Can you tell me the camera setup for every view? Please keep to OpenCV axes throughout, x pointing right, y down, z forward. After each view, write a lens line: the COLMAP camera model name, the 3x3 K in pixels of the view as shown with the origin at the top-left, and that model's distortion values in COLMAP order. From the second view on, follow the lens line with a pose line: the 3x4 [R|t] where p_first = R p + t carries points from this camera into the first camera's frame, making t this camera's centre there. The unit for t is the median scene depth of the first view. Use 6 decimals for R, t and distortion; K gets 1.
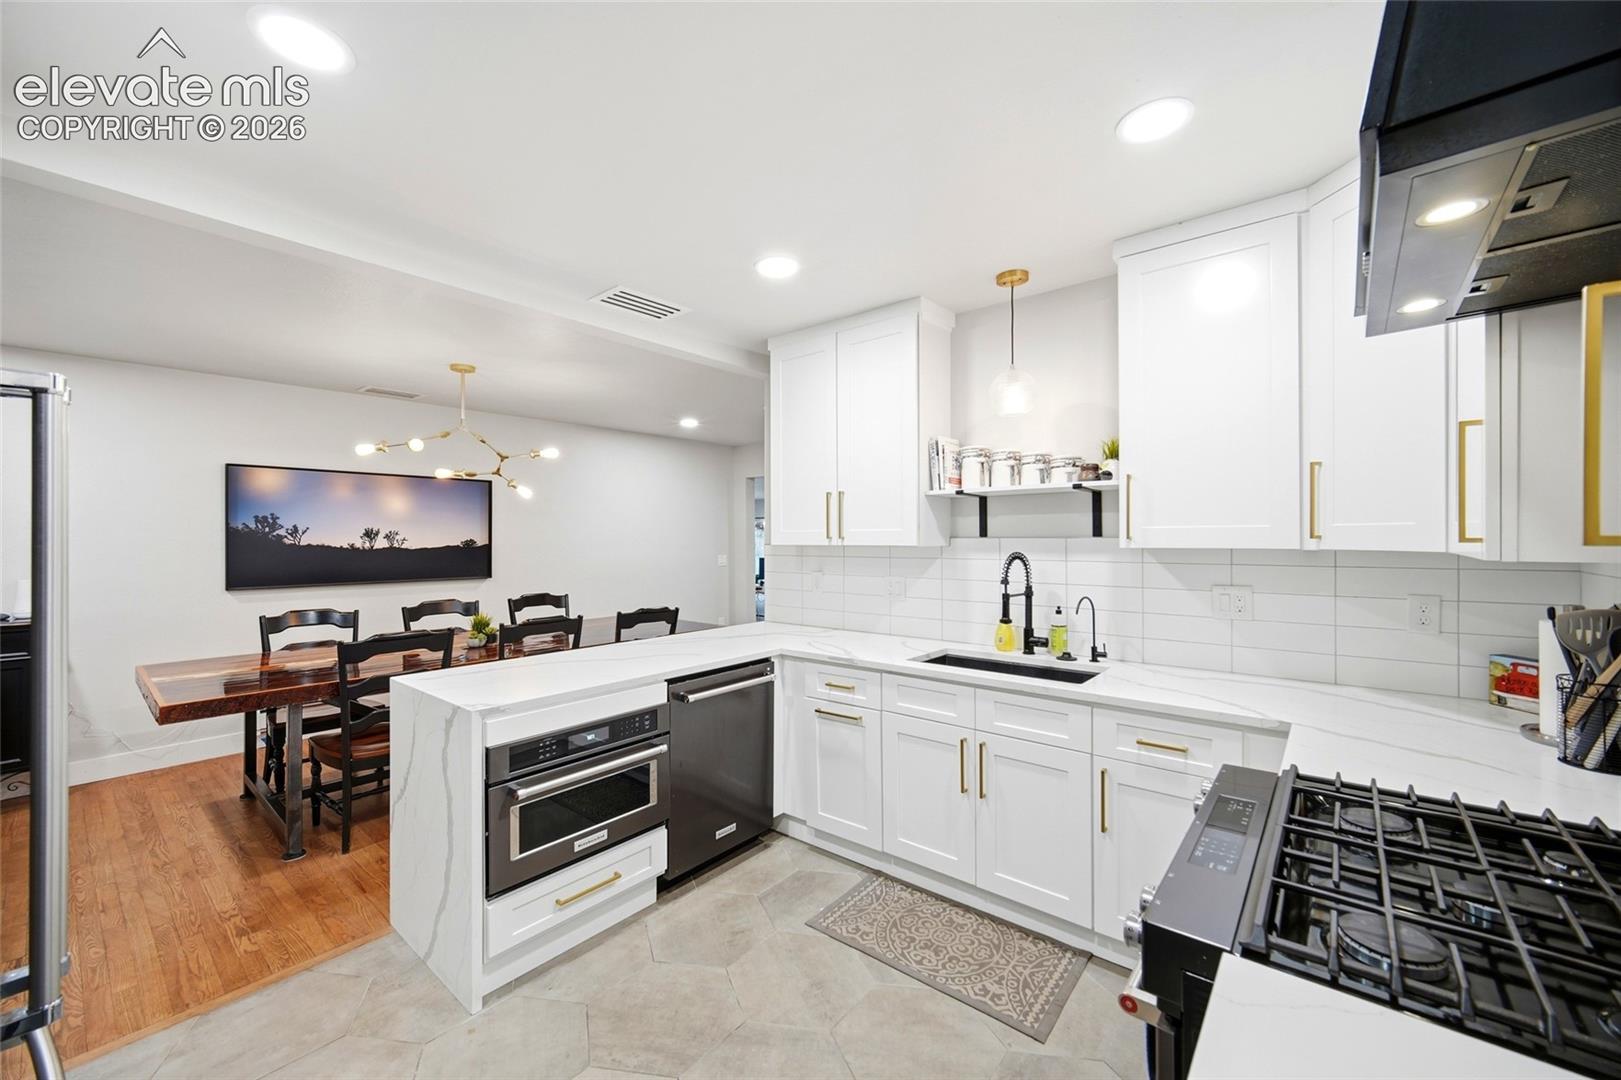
lens RADIAL K [[637.0, 0, 810.5], [0, 637.0, 540.0], [0, 0, 1]] dist [-0.000245, -0.000091]
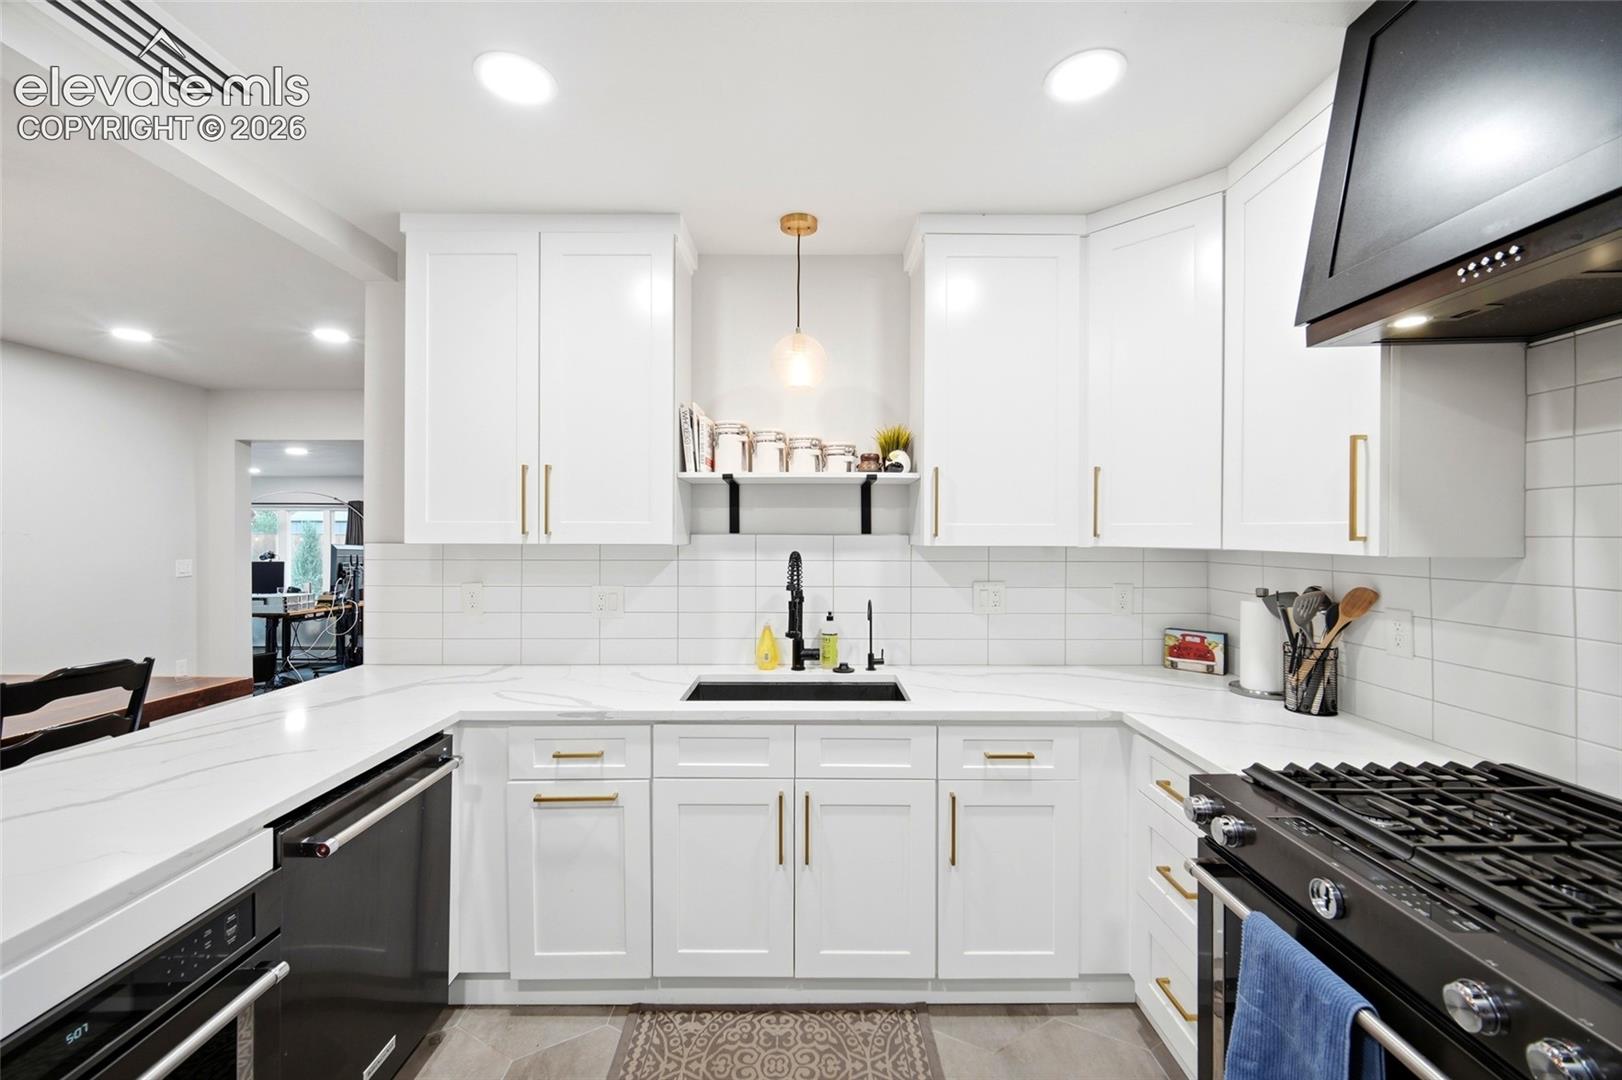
lens RADIAL K [[646.8, 0, 807.6], [0, 646.8, 535.9], [0, 0, 1]] dist [-0.001344, -0.000340]
pose [[0.765747, 0.004279, 0.643128, -0.218299], [-0.003058, 0.999991, -0.003012, 0.000988], [-0.643135, 0.000340, 0.765753, 0.340122]]
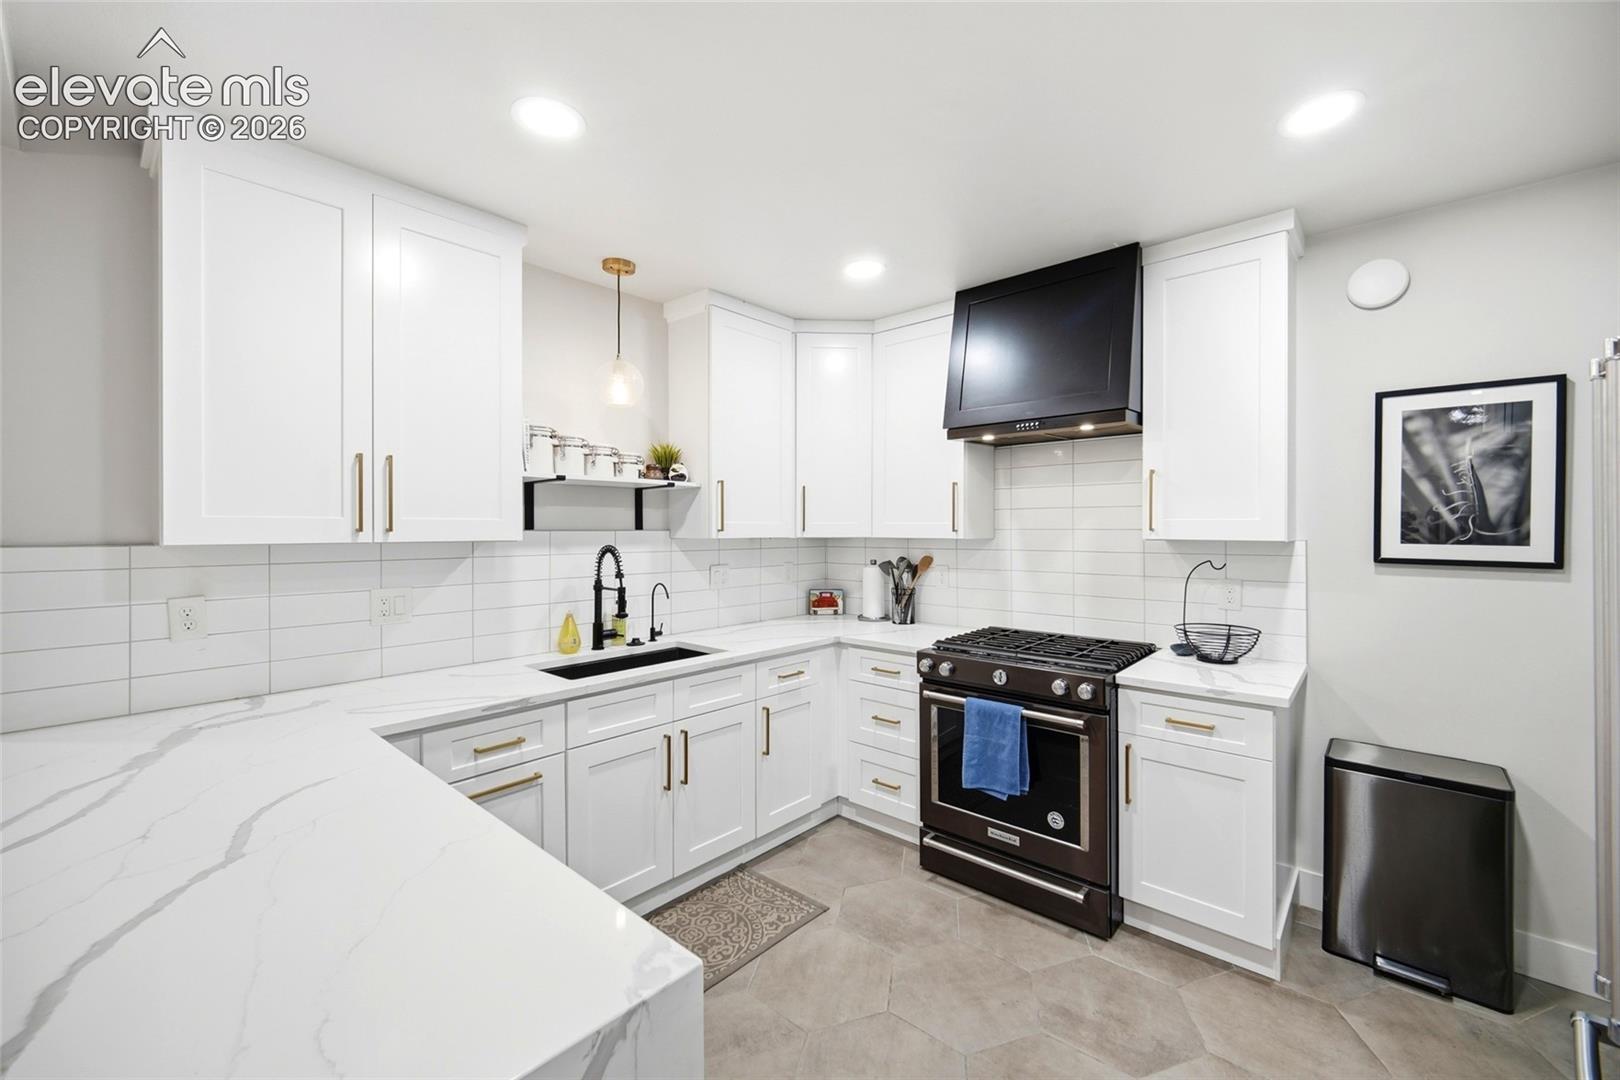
lens RADIAL K [[655.6, 0, 810.4], [0, 655.6, 533.8], [0, 0, 1]] dist [0.000436, -0.000024]
pose [[0.028547, -0.001476, 0.999591, -0.684831], [0.007035, 0.999974, 0.001276, 0.002602], [-0.999568, 0.006996, 0.028556, 0.675712]]
